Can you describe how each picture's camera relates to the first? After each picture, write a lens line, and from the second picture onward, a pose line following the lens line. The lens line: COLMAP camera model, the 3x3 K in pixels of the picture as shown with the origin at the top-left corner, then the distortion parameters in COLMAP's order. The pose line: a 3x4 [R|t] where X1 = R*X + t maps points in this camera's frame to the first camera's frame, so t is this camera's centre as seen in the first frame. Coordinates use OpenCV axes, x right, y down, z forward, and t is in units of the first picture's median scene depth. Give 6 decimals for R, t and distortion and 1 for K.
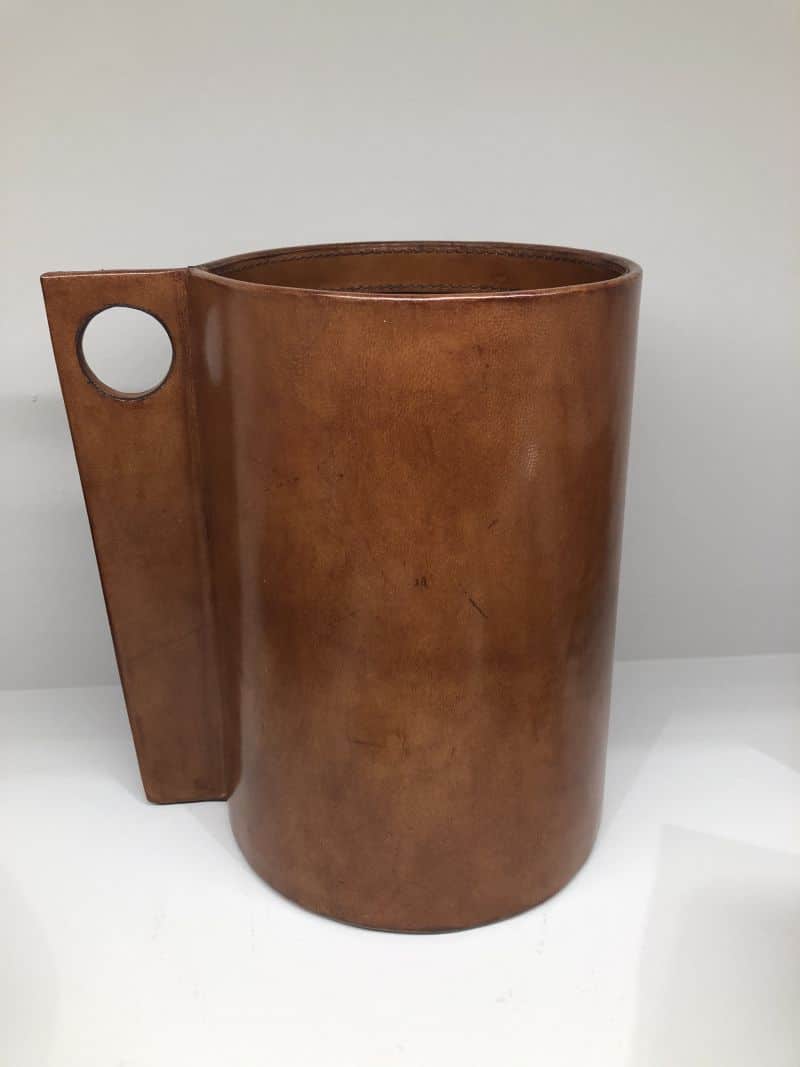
lens RADIAL K [[886.2, 0, 402.4], [0, 886.2, 520.0], [0, 0, 1]] dist [0.002160, -0.105719]
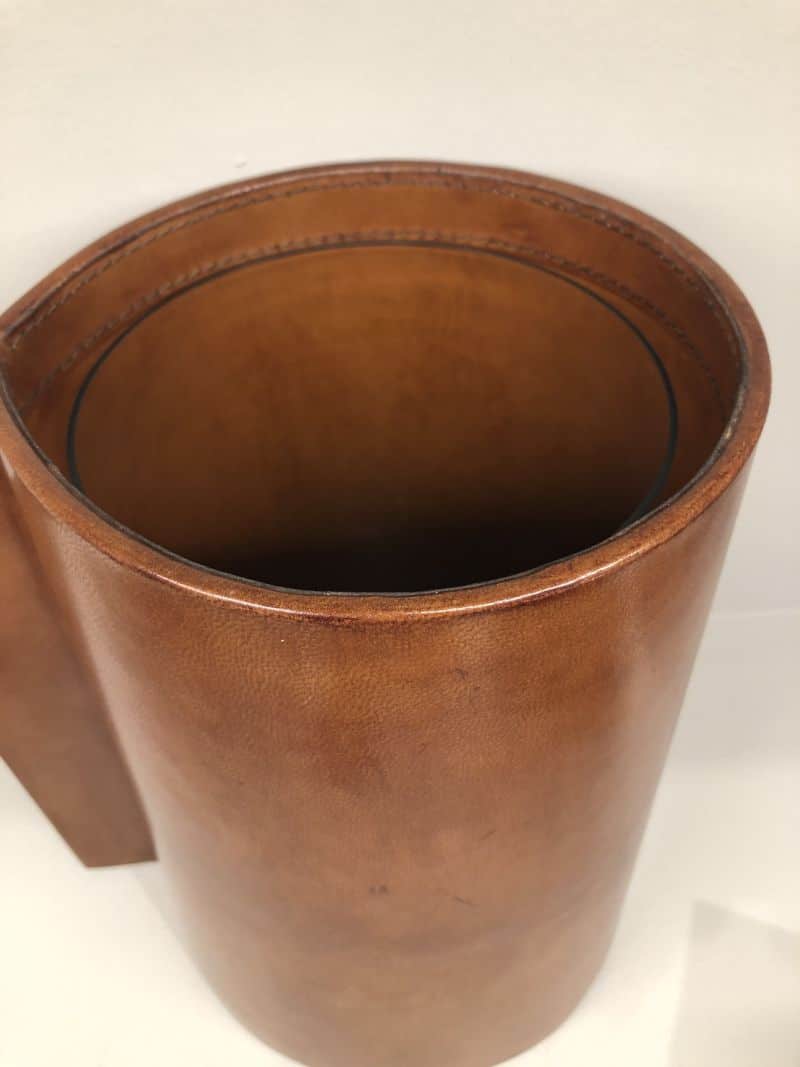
lens RADIAL K [[897.3, 0, 400.0], [0, 897.3, 533.5], [0, 0, 1]] dist [0.003211, -0.123517]
pose [[0.999541, -0.013616, -0.027064, 0.052352], [0.023098, 0.920560, 0.389919, -0.390102], [0.019604, -0.390365, 0.920452, 0.424085]]
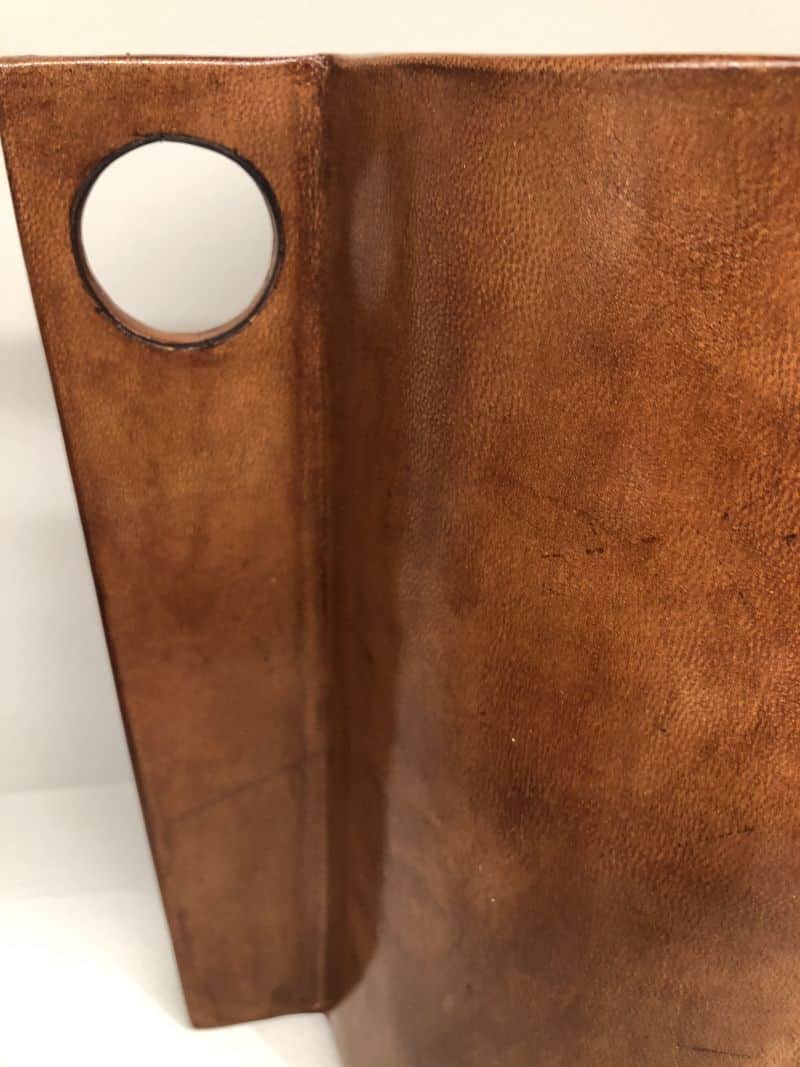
lens RADIAL K [[886.2, 0, 402.4], [0, 886.2, 520.0], [0, 0, 1]] dist [0.002160, -0.105719]
pose [[0.995746, -0.017383, 0.090483, -0.244479], [0.011413, 0.997749, 0.066080, -0.075436], [-0.091428, -0.064766, 0.993703, 0.526209]]
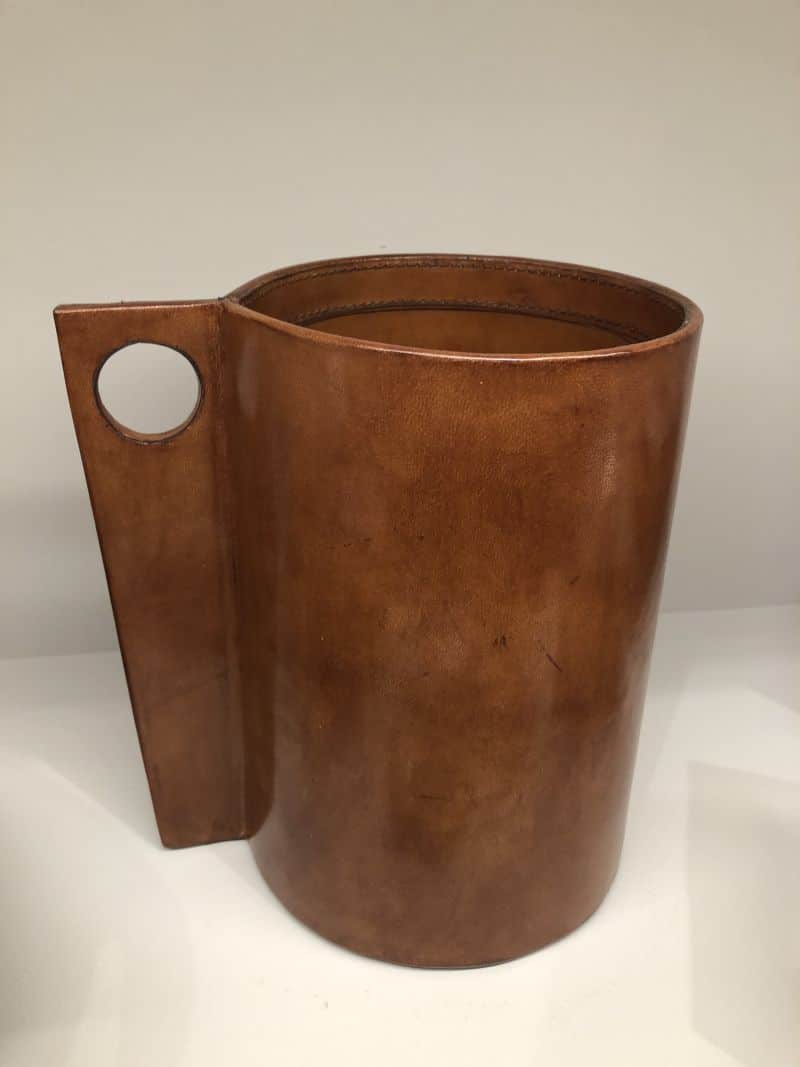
lens RADIAL K [[873.2, 0, 400.0], [0, 873.2, 533.5], [0, 0, 1]] dist [-0.007164, -0.005877]
pose [[0.989994, -0.036342, 0.136352, -0.188593], [0.025446, 0.996404, 0.080821, -0.112872], [-0.138799, -0.076542, 0.987358, 0.068816]]
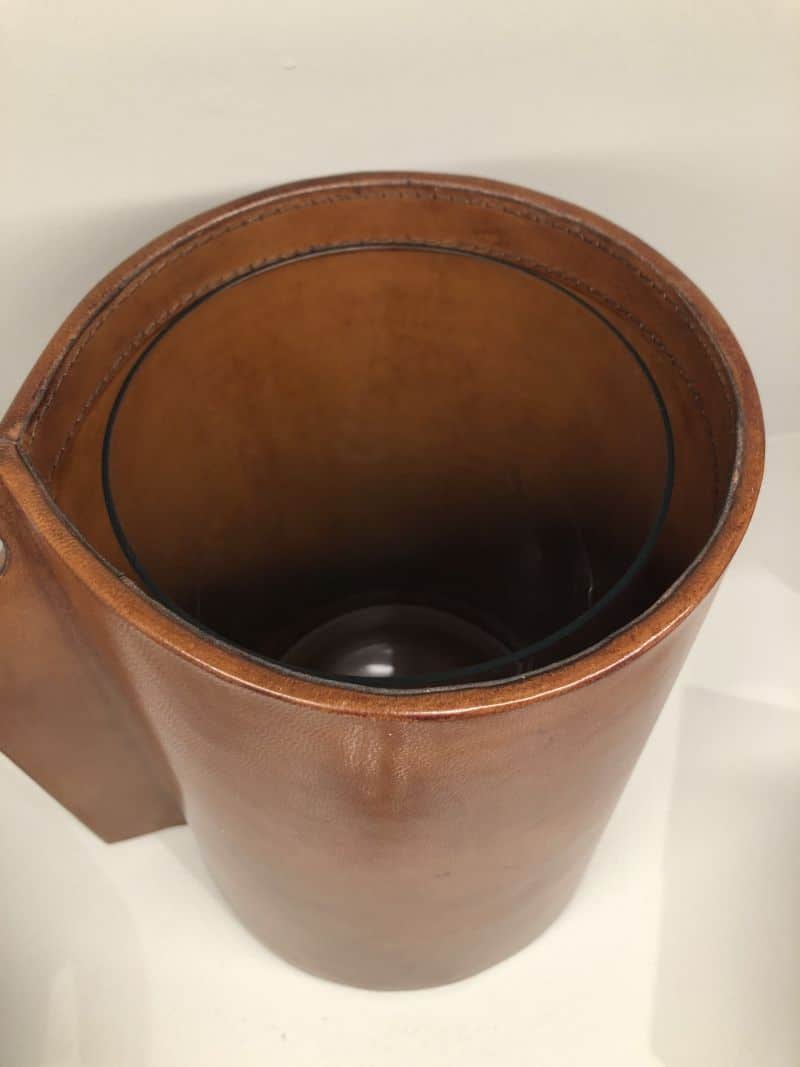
lens RADIAL K [[886.2, 0, 402.4], [0, 886.2, 520.0], [0, 0, 1]] dist [0.002160, -0.105719]
pose [[0.987094, -0.128836, 0.095114, -0.041585], [0.059491, 0.846442, 0.529147, -0.527382], [-0.148681, -0.516659, 0.843183, 0.455970]]
